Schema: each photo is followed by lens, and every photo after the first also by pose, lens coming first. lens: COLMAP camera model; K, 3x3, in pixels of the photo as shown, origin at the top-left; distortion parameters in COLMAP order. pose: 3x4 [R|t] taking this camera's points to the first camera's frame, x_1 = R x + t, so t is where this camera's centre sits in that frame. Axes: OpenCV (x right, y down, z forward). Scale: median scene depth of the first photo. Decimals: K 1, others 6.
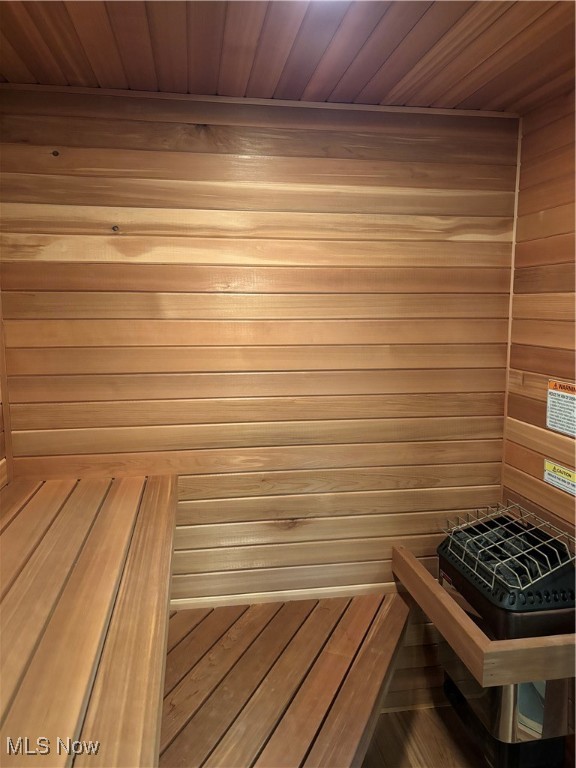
lens RADIAL K [[598.0, 0, 287.4], [0, 598.0, 386.7], [0, 0, 1]] dist [0.017923, -0.017316]
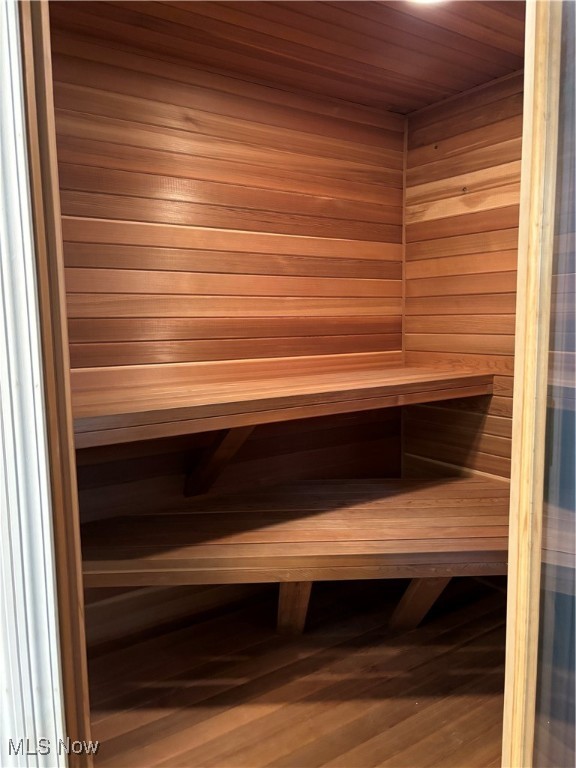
lens RADIAL K [[598.0, 0, 287.8], [0, 598.0, 384.2], [0, 0, 1]] dist [0.017923, -0.017316]
pose [[0.397789, 0.097195, -0.912314, 0.876430], [-0.102178, 0.992880, 0.061226, 0.145069], [0.911769, 0.068863, 0.404888, 0.088130]]
